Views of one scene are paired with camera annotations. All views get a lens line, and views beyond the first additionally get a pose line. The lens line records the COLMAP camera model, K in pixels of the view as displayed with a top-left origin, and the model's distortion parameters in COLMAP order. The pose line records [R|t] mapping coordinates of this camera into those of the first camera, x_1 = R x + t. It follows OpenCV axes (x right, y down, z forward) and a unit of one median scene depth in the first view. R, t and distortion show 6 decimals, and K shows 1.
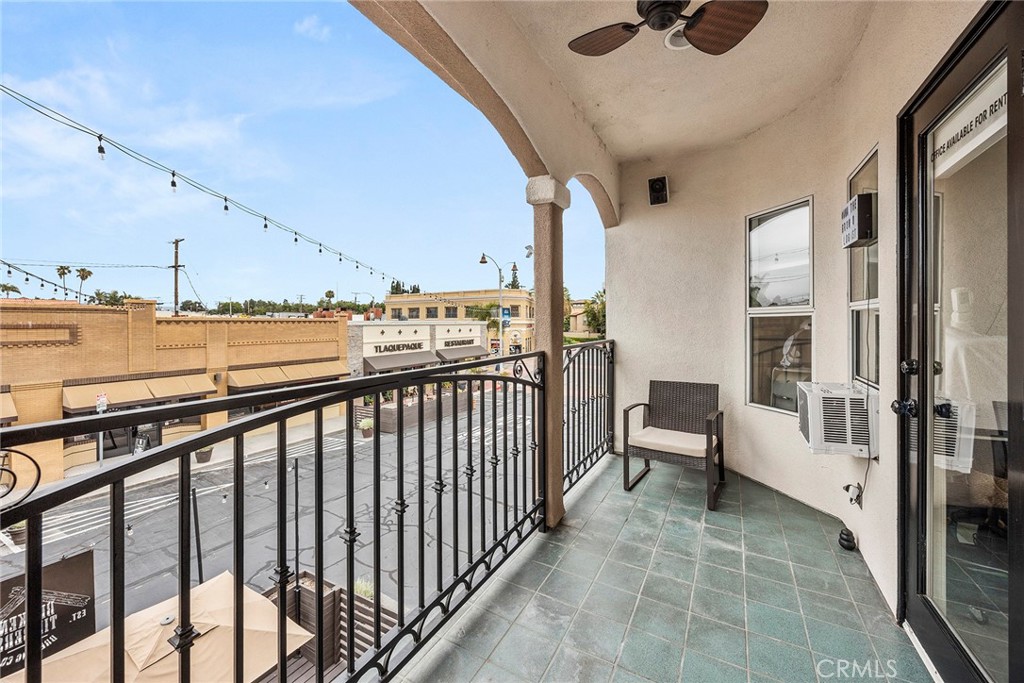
lens RADIAL K [[398.9, 0, 510.1], [0, 398.9, 331.7], [0, 0, 1]] dist [-0.000675, -0.000191]
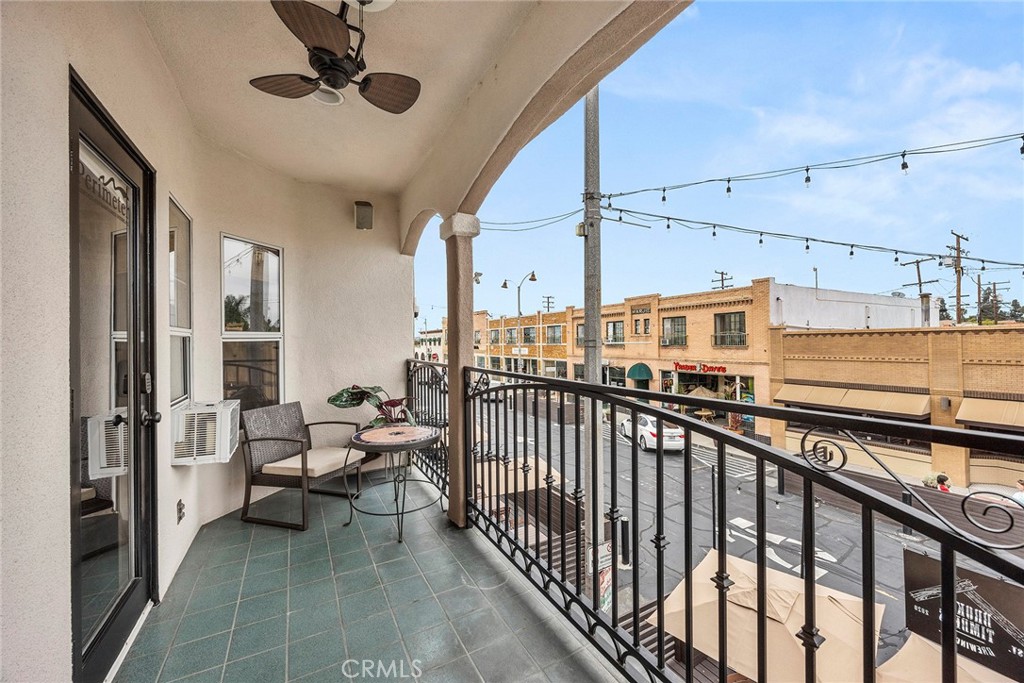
lens RADIAL K [[389.8, 0, 512.3], [0, 389.8, 339.3], [0, 0, 1]] dist [-0.000872, -0.000044]
pose [[-0.522232, 0.007996, -0.852766, 0.508329], [-0.006618, 0.999888, 0.013429, -0.021072], [0.852778, 0.012657, -0.522120, 0.917490]]
